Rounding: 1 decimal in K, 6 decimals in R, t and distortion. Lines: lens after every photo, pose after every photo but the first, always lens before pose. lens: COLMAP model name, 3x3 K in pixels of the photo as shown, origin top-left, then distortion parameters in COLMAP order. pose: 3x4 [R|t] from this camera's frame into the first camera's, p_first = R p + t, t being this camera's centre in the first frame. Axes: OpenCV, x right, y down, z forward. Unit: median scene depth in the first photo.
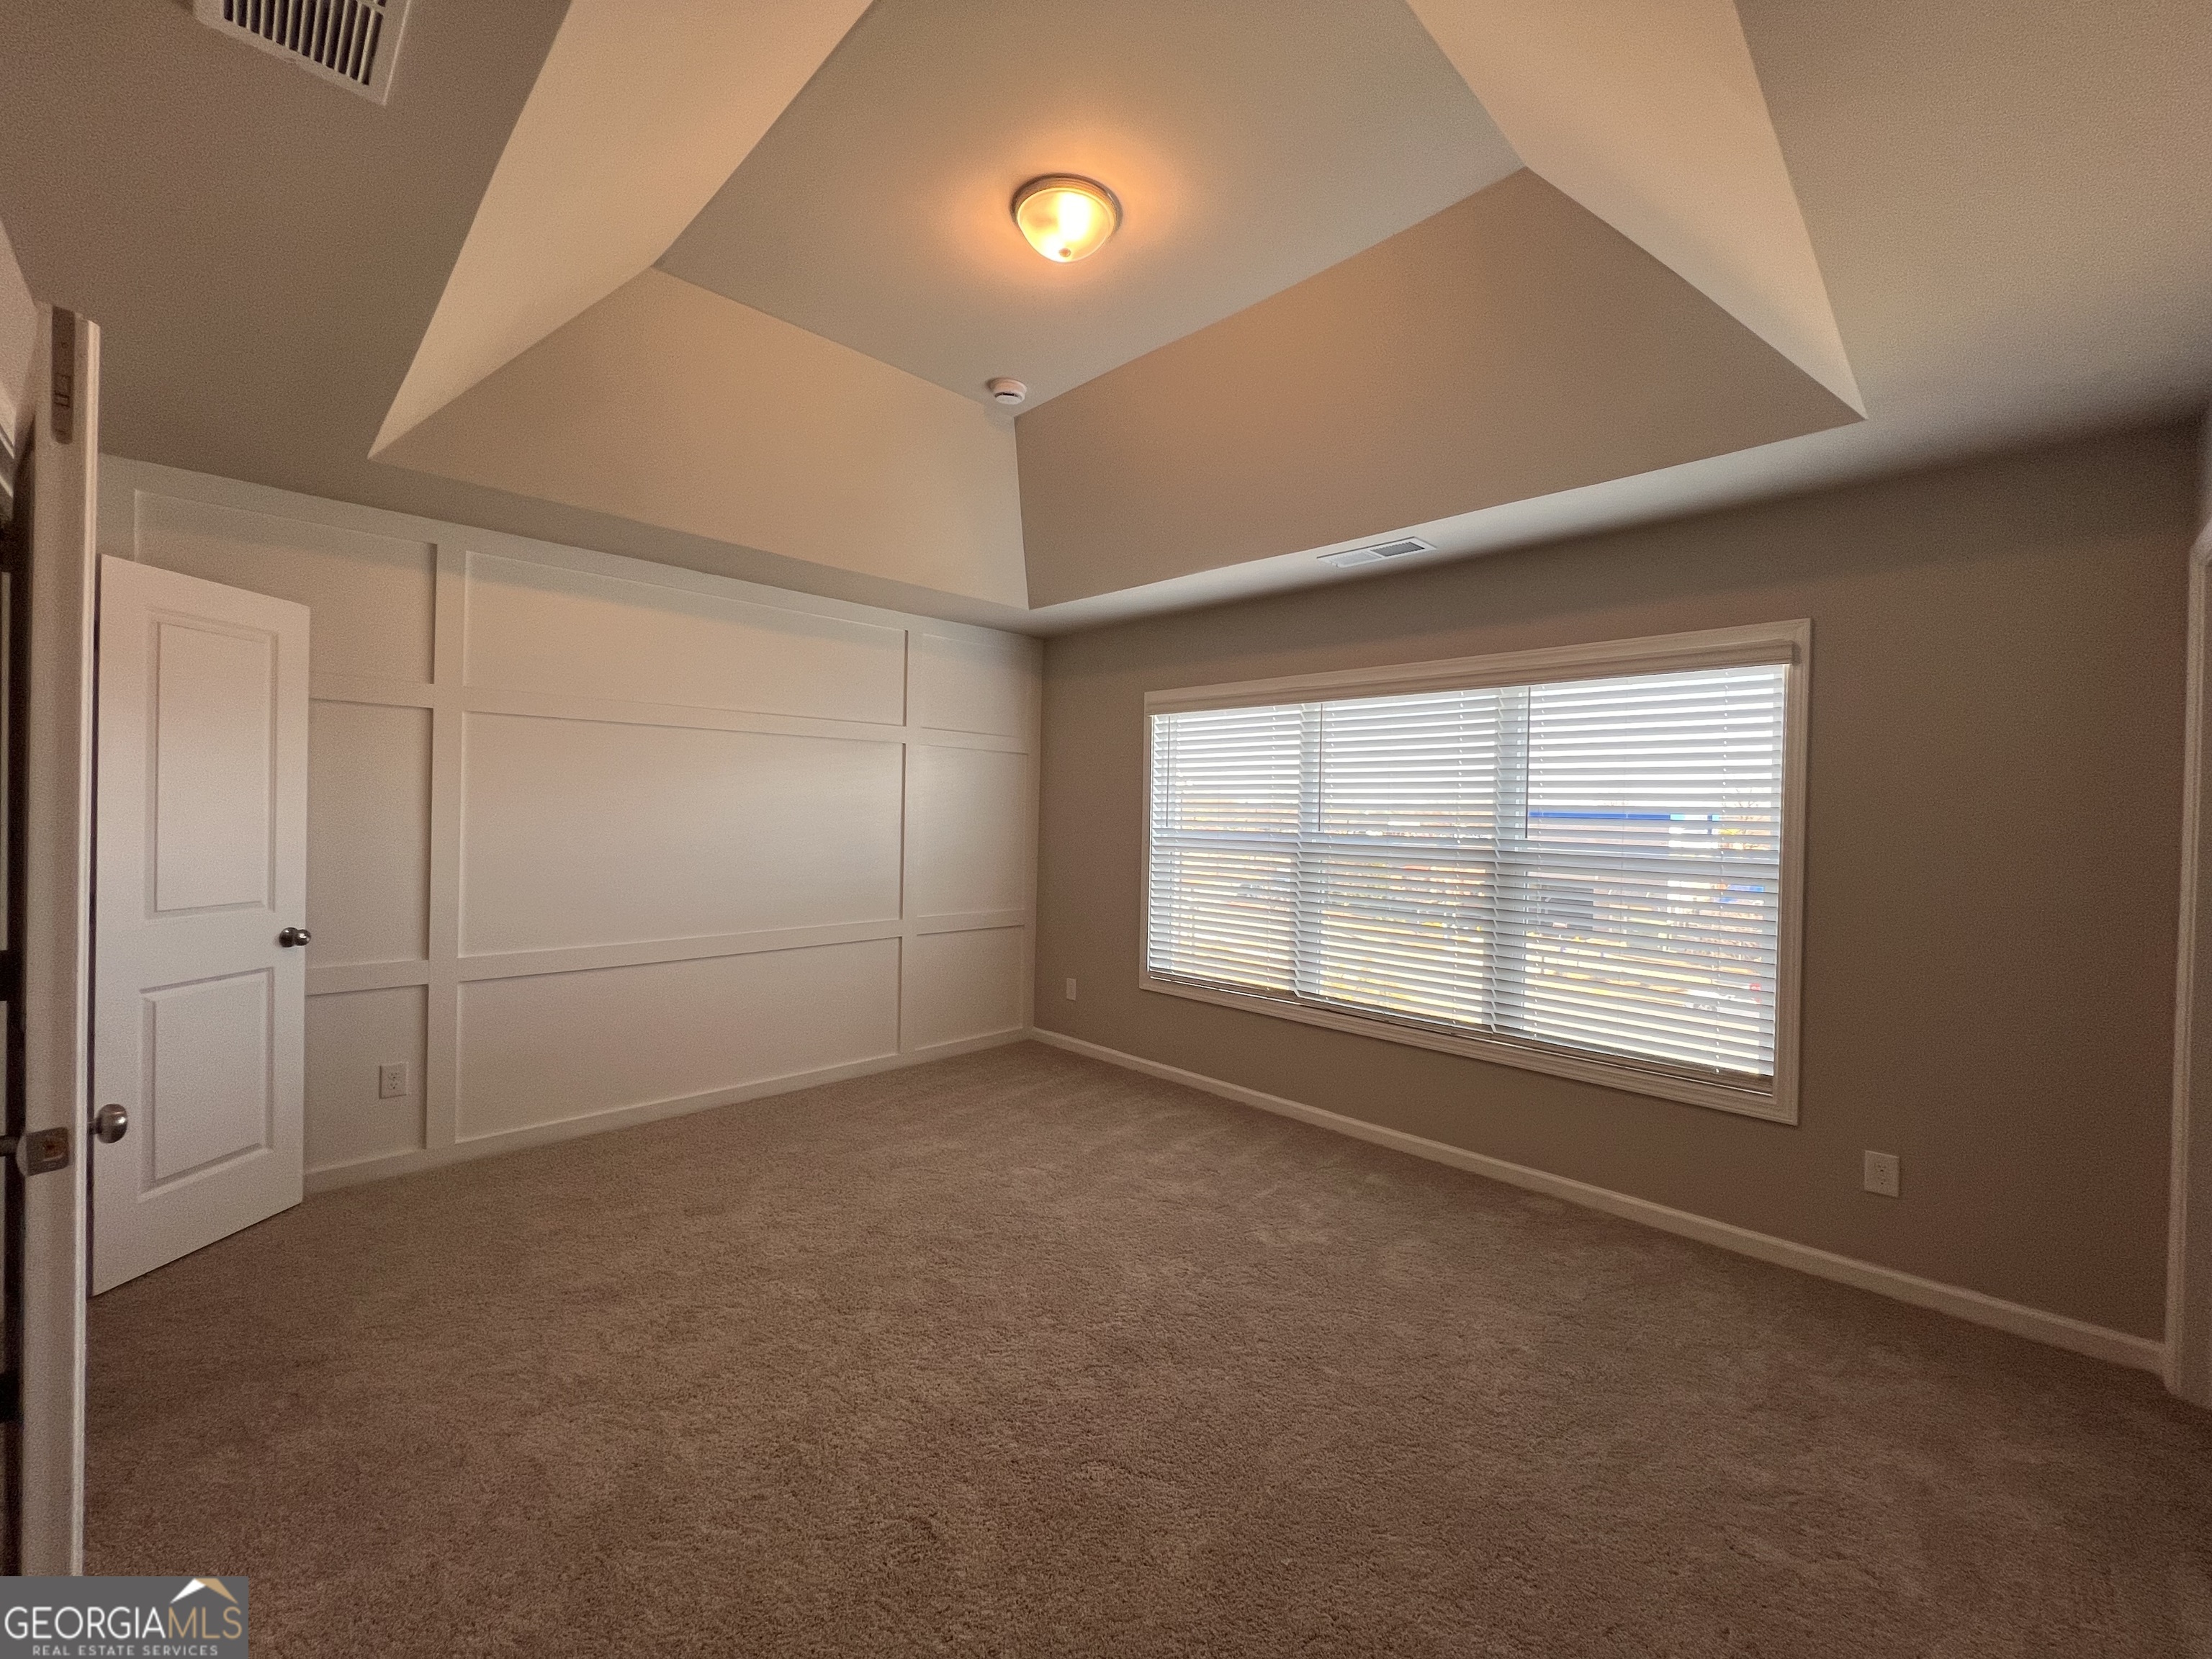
lens RADIAL K [[887.7, 0, 1098.8], [0, 887.7, 821.7], [0, 0, 1]] dist [-0.001551, 0.000047]
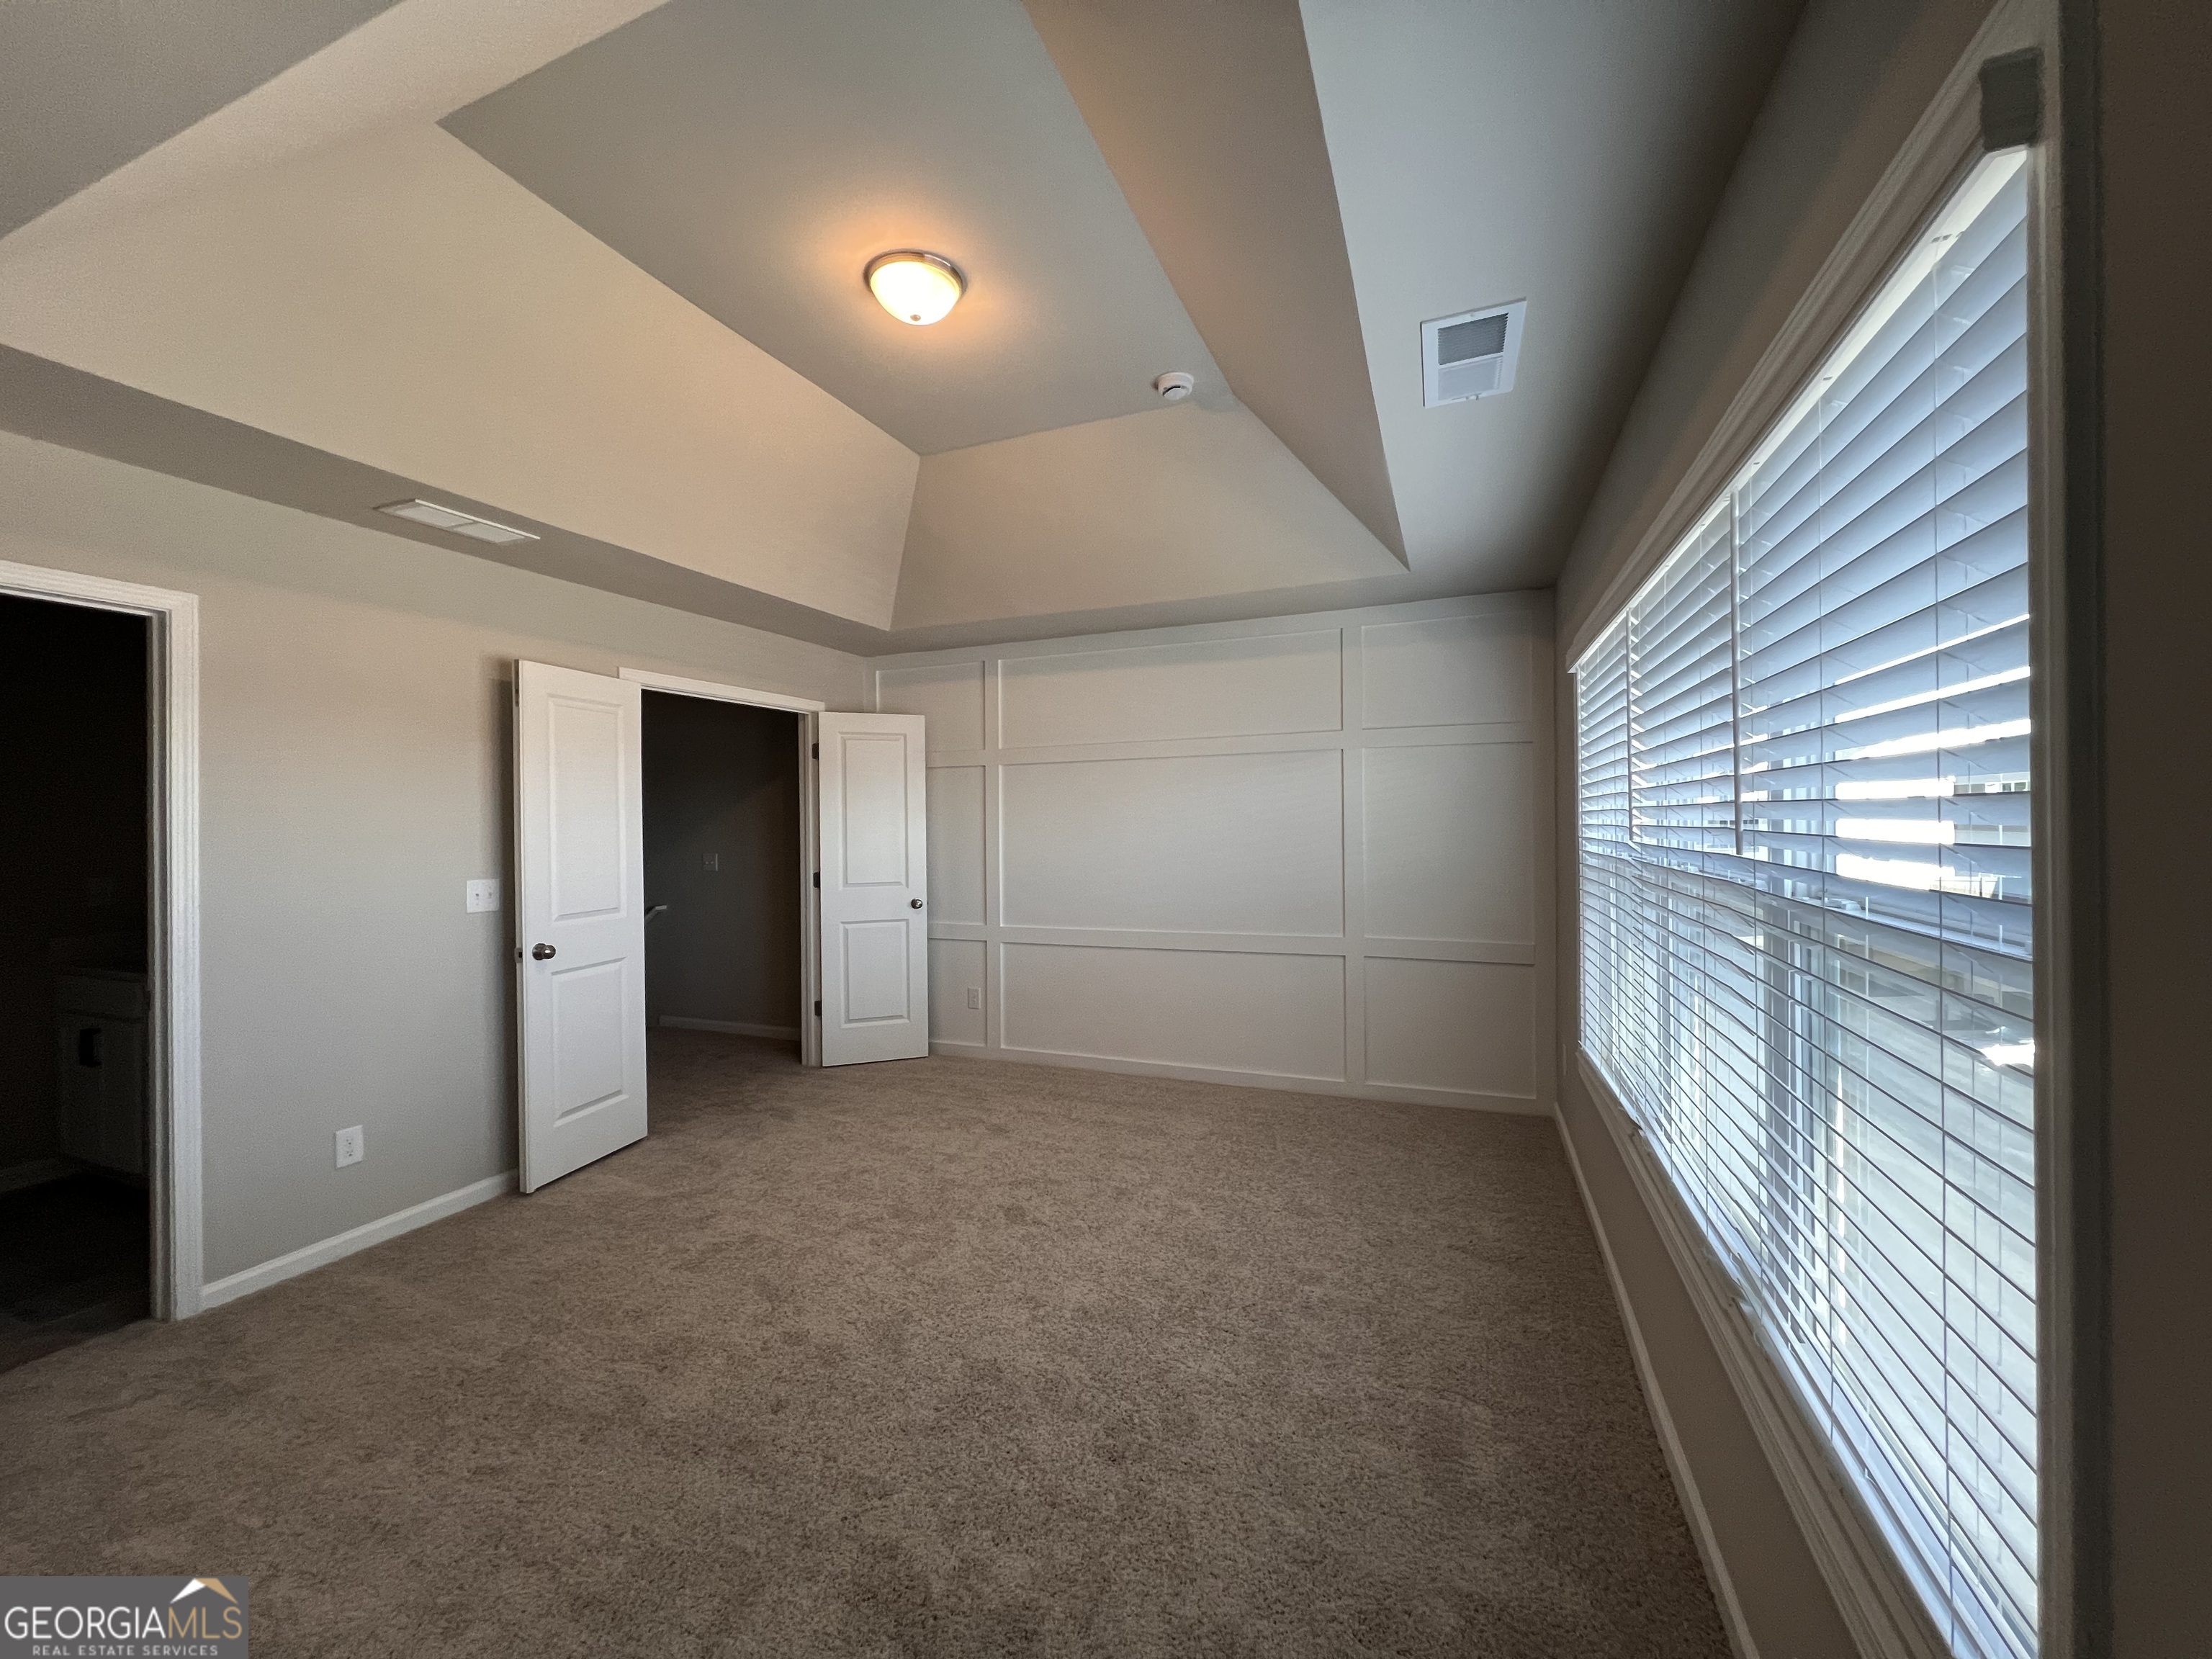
lens RADIAL K [[884.5, 0, 1098.9], [0, 884.5, 821.4], [0, 0, 1]] dist [-0.001424, 0.000239]
pose [[0.390786, -0.020897, -0.920244, 0.766792], [0.013168, 0.999767, -0.017111, 0.001413], [0.920387, -0.005431, 0.390970, 0.572996]]
